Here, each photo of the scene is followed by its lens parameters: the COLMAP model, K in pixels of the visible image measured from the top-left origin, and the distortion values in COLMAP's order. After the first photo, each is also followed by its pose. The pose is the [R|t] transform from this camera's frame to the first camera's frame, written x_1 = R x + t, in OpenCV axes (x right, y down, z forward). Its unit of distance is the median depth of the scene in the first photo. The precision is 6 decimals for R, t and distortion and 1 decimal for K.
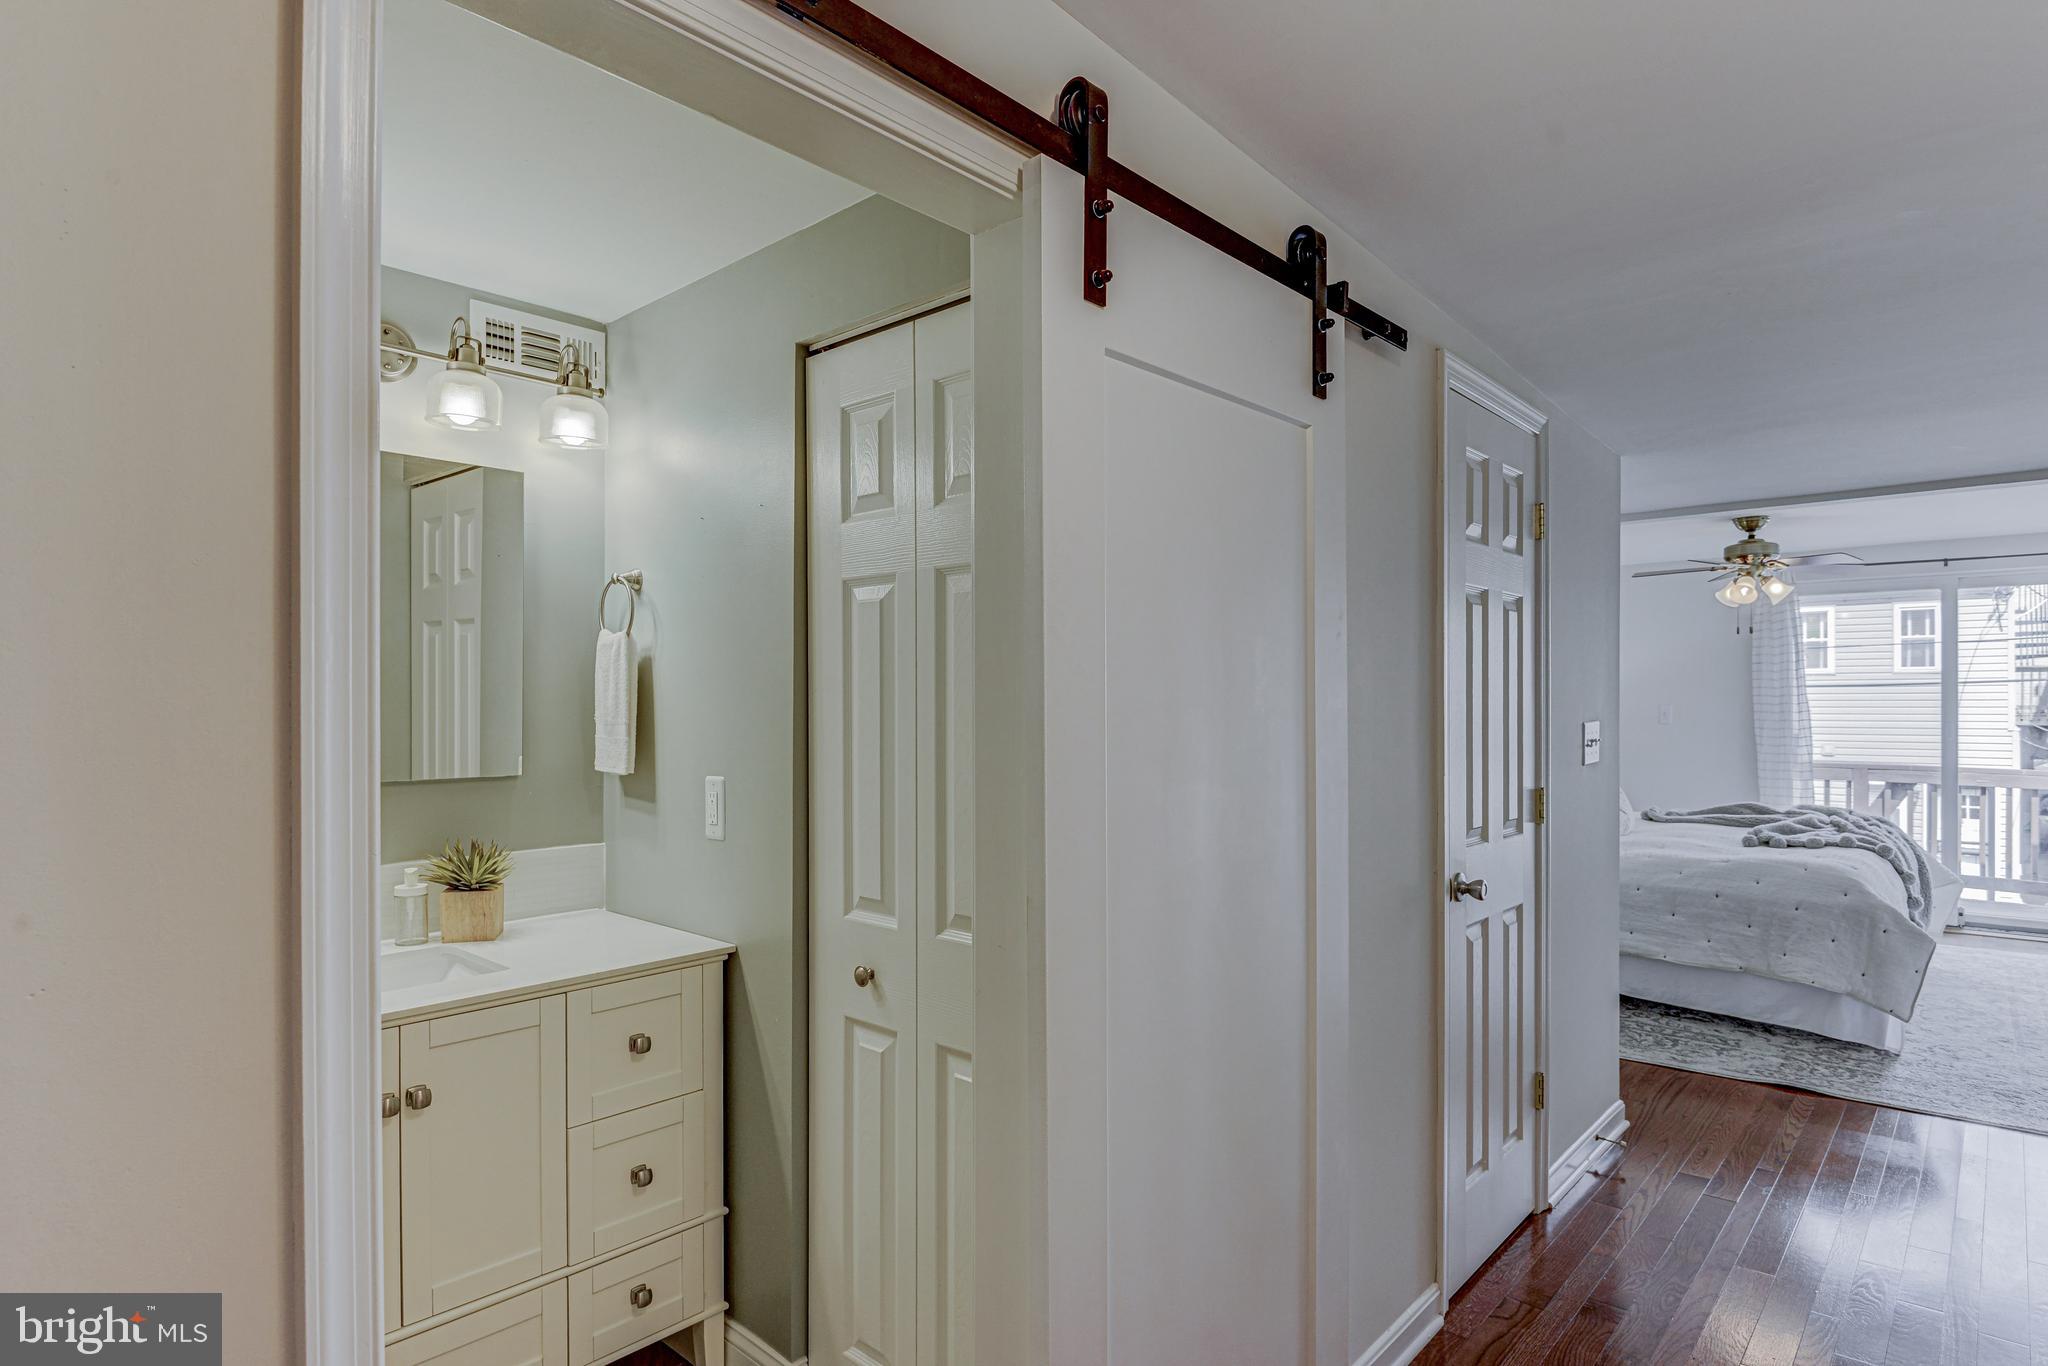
lens RADIAL K [[1105.7, 0, 1040.2], [0, 1105.7, 703.6], [0, 0, 1]] dist [-0.004175, -0.003640]
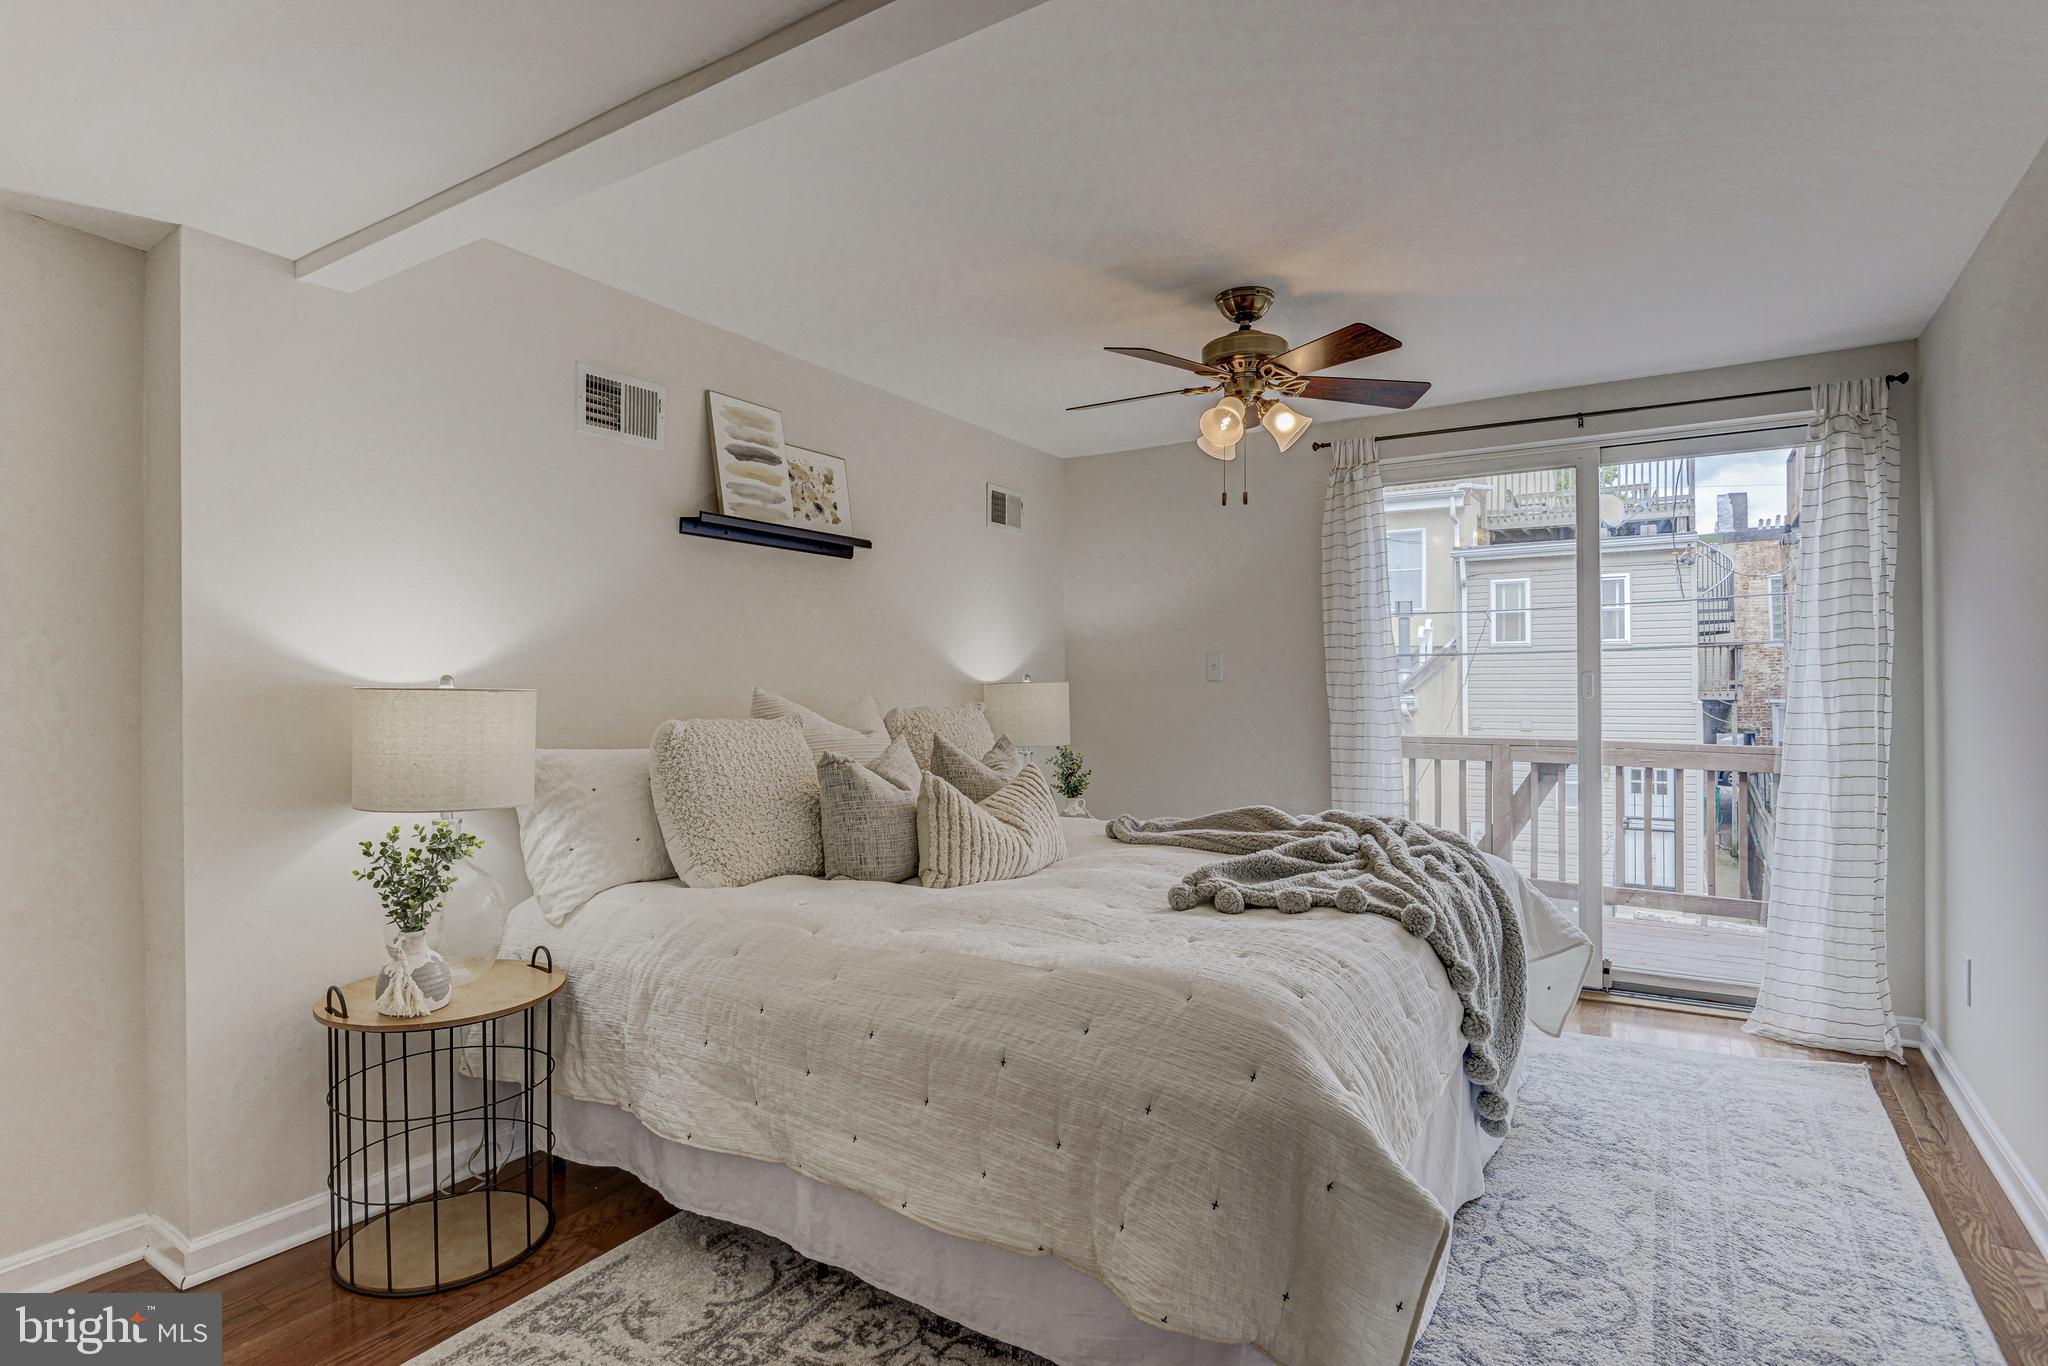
lens RADIAL K [[1105.7, 0, 1000.7], [0, 1105.7, 679.7], [0, 0, 1]] dist [-0.004175, -0.003640]
pose [[0.987528, -0.000407, 0.157444, 0.441969], [0.001399, 0.999980, -0.006186, 0.028227], [-0.157438, 0.006329, 0.987509, 0.478631]]
